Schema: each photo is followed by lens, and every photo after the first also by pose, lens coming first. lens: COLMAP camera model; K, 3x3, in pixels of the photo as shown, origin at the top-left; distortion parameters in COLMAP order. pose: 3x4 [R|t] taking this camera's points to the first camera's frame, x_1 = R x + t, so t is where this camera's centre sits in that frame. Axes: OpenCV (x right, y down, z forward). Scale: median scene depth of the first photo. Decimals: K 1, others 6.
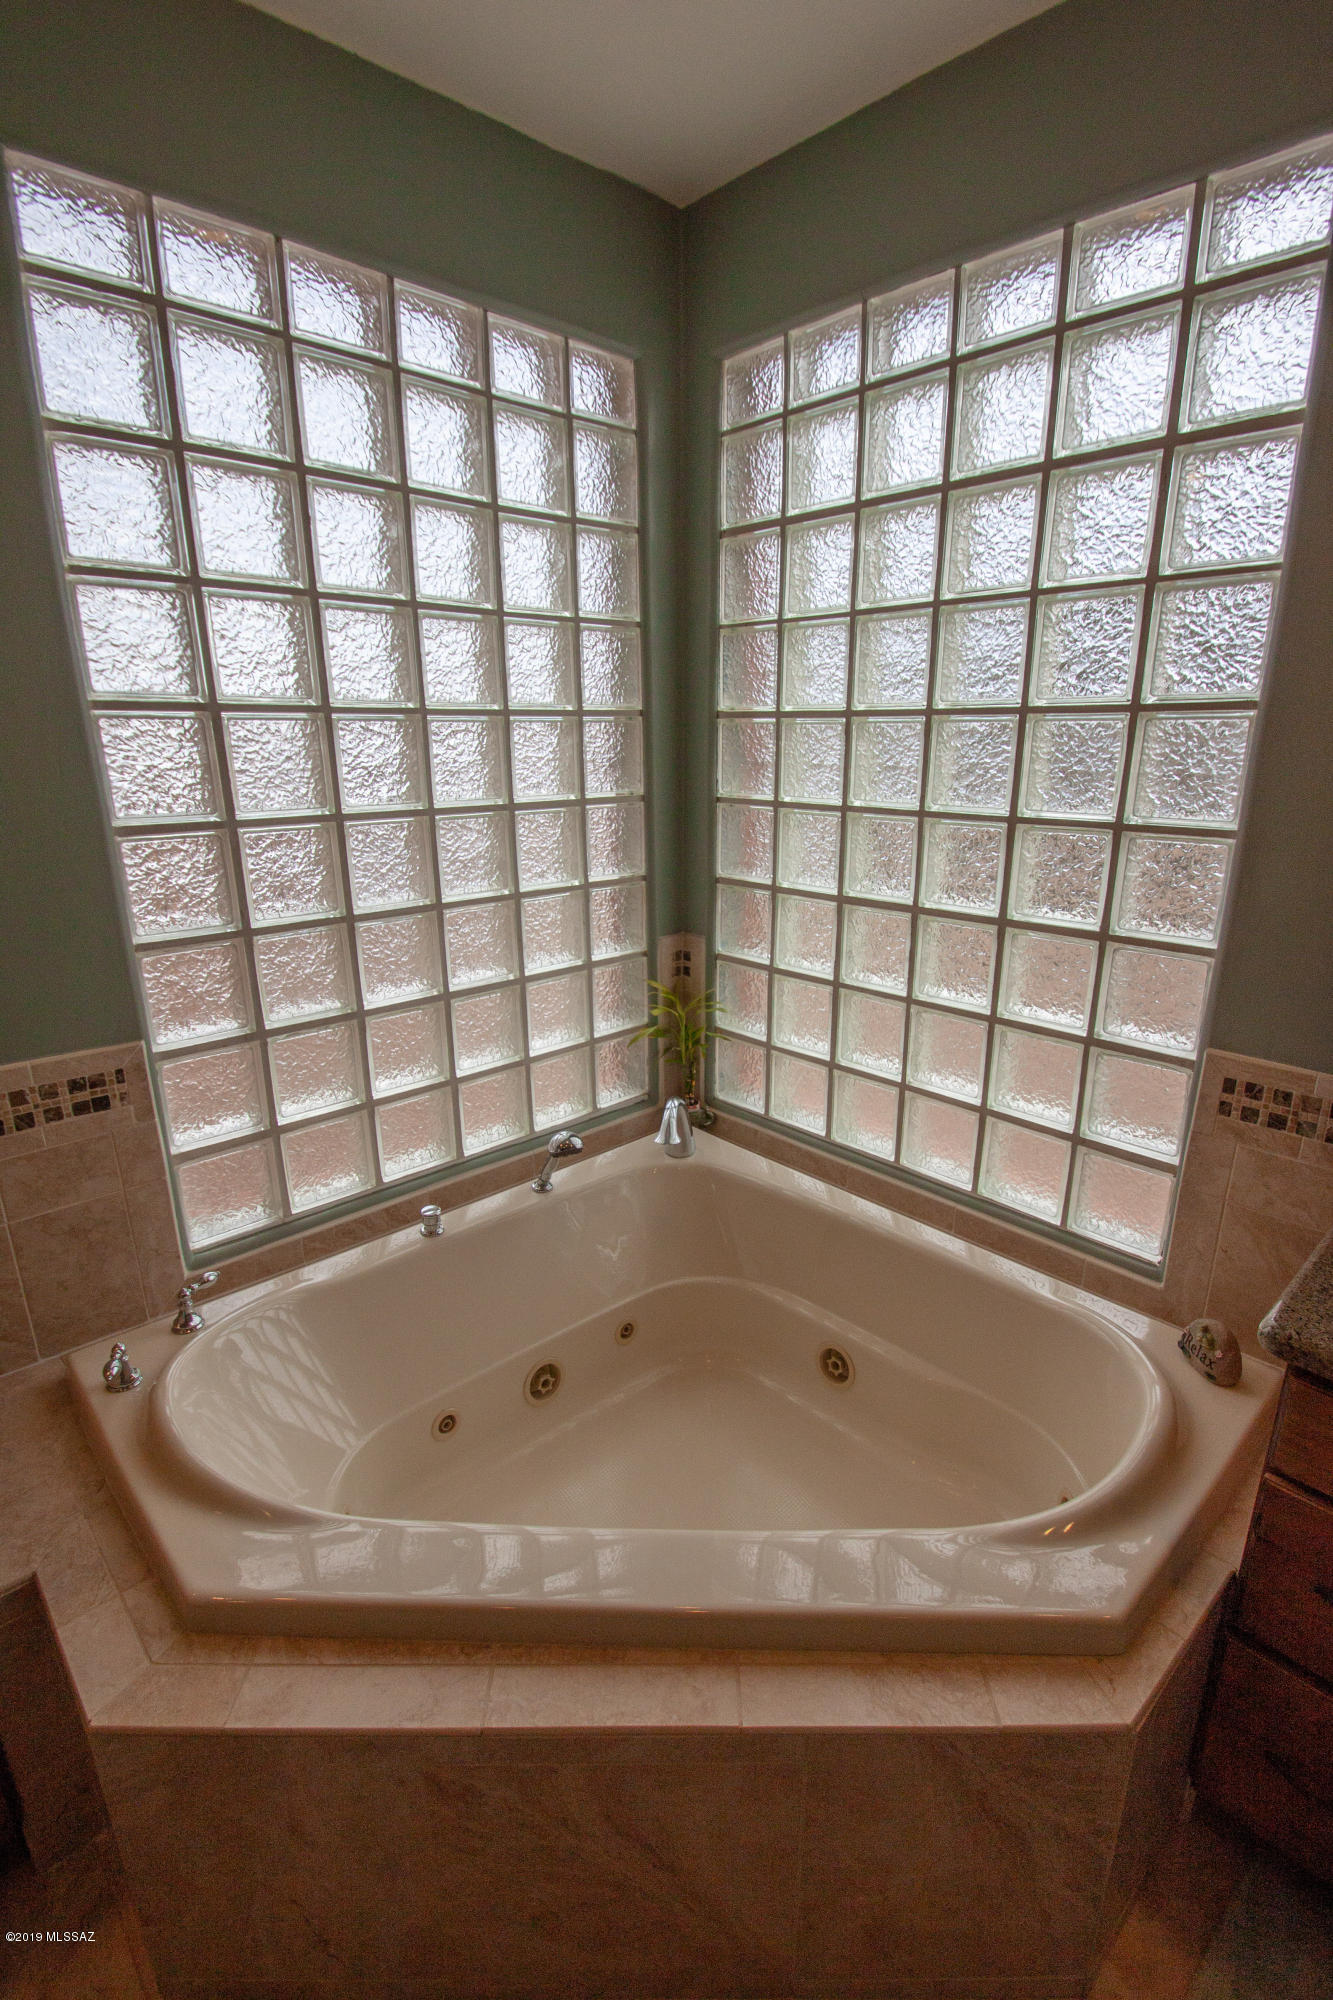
lens RADIAL K [[934.7, 0, 672.9], [0, 934.7, 1026.4], [0, 0, 1]] dist [0.005356, -0.013616]
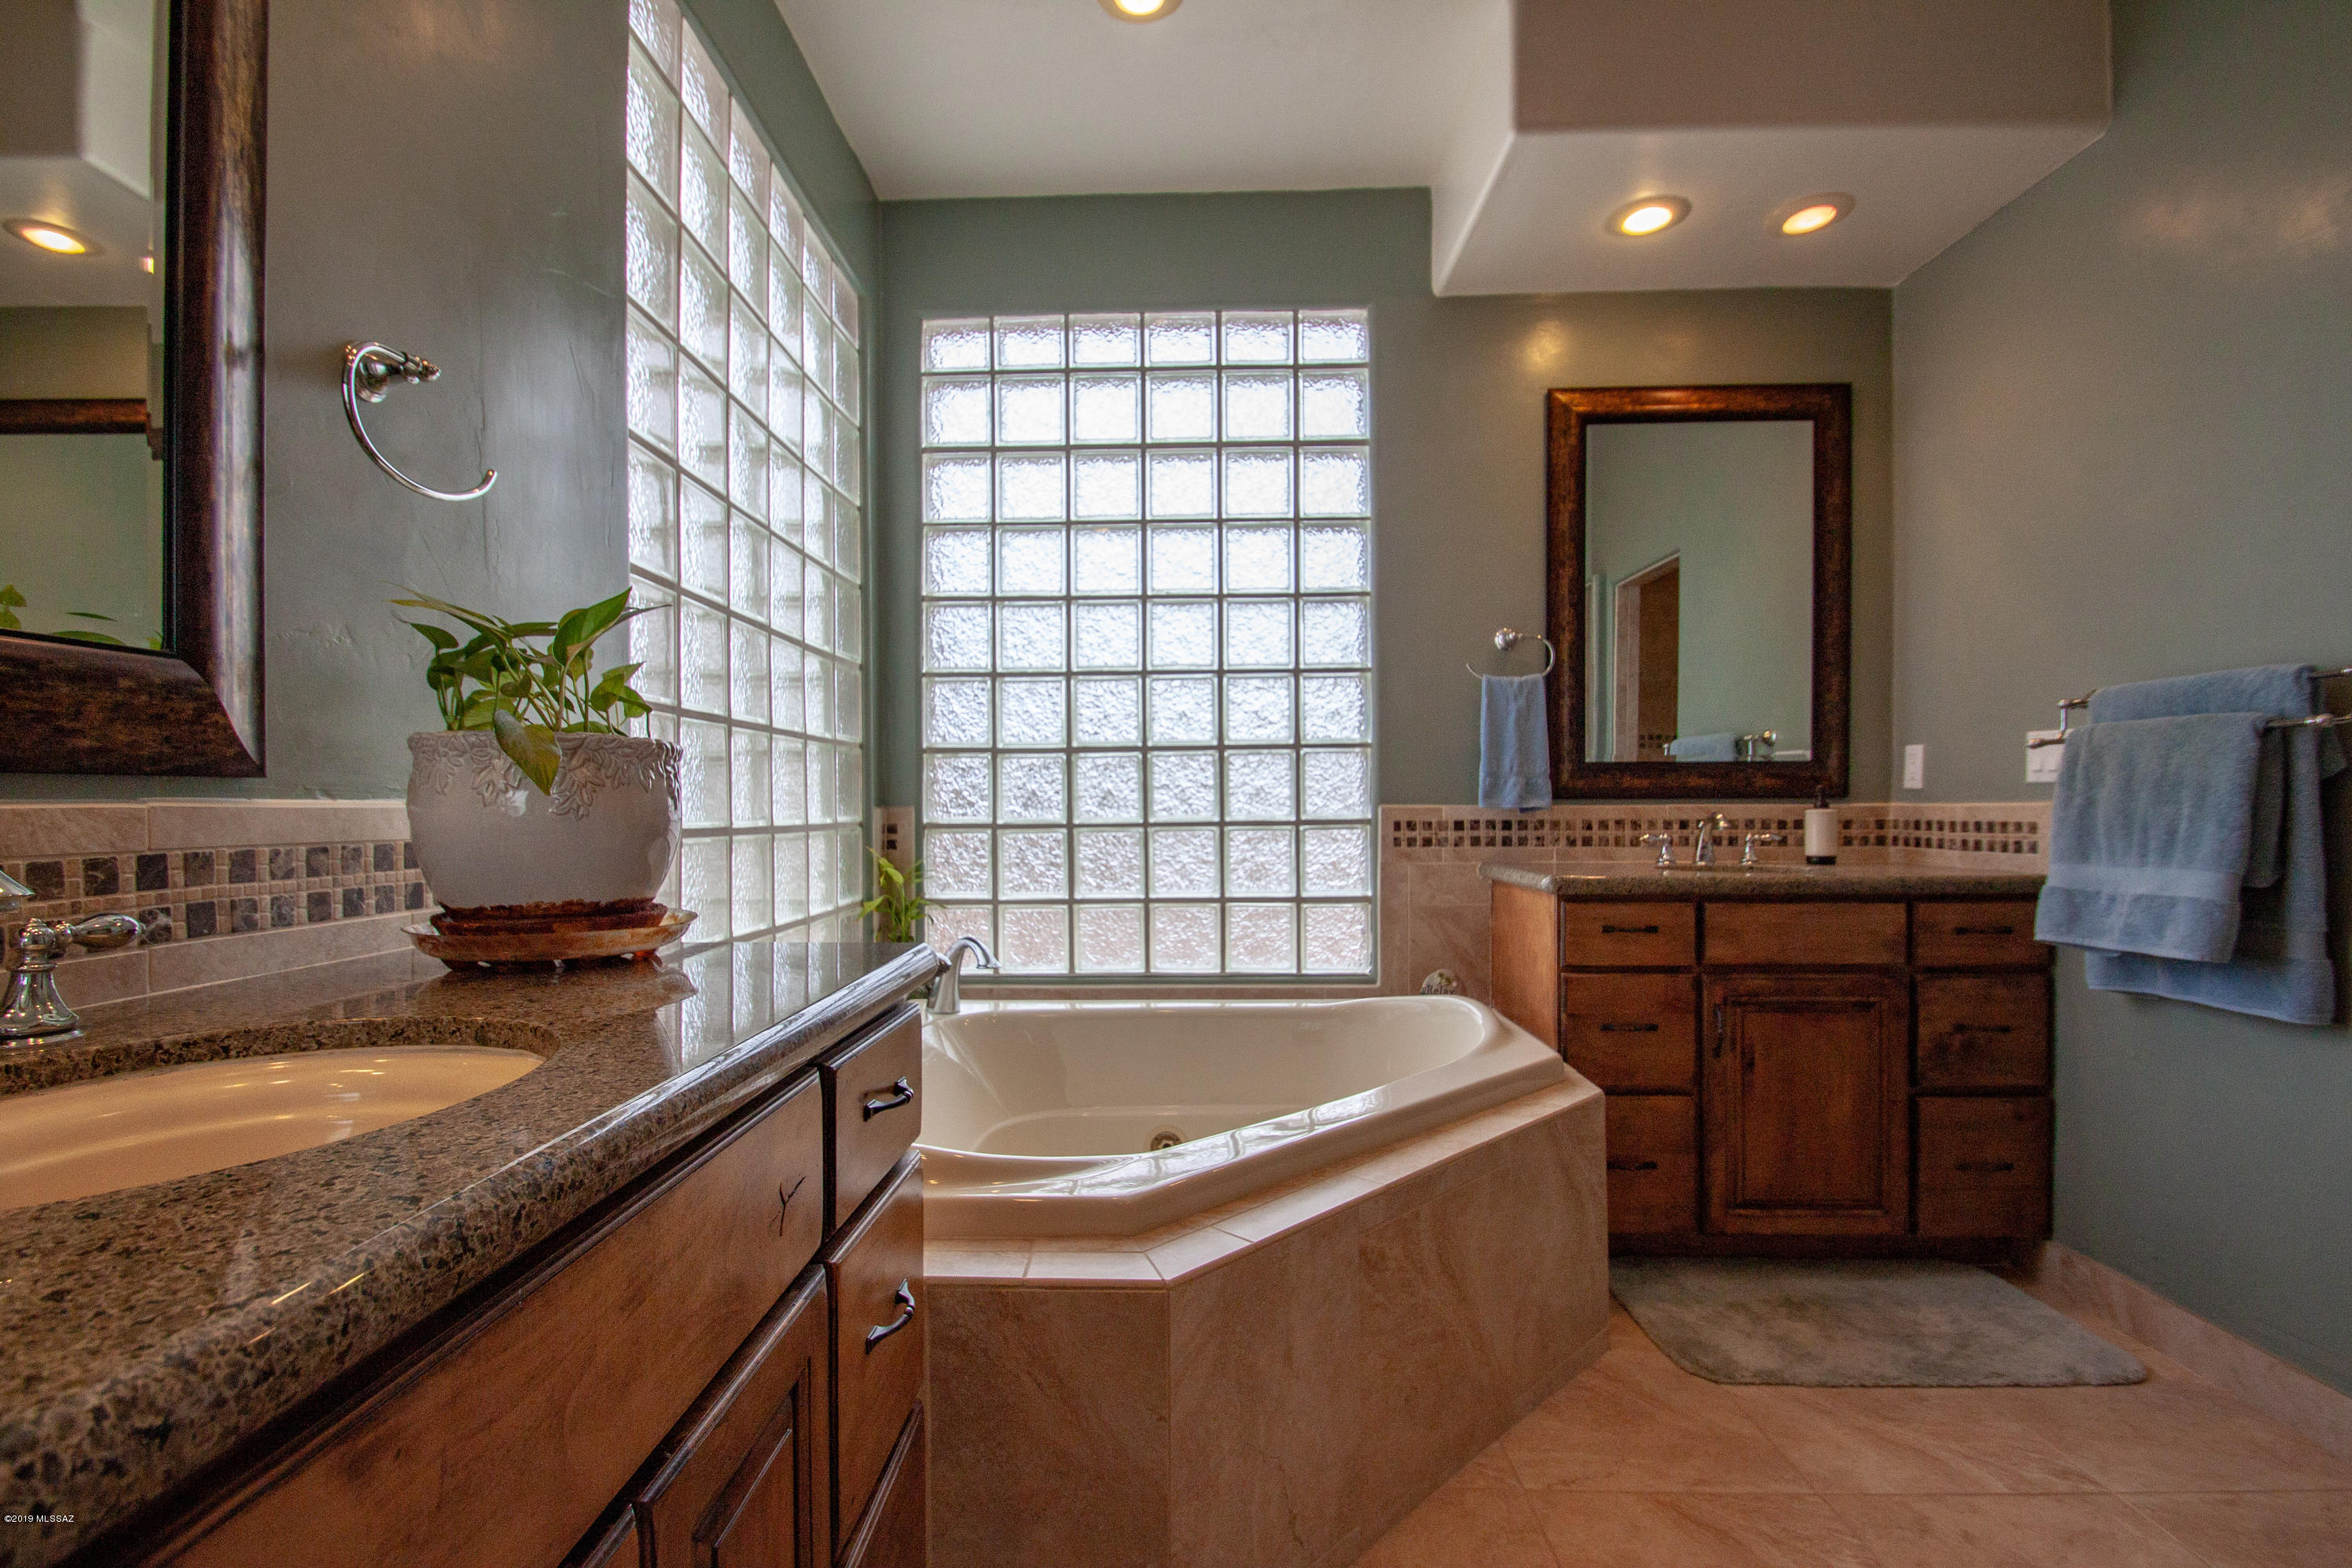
lens RADIAL K [[1099.2, 0, 1150.3], [0, 1099.2, 815.5], [0, 0, 1]] dist [0.005356, -0.013616]
pose [[0.712667, -0.005542, 0.701481, -0.969467], [0.213783, 0.954118, -0.209655, 0.340929], [-0.668134, 0.299379, 0.681153, 0.031467]]
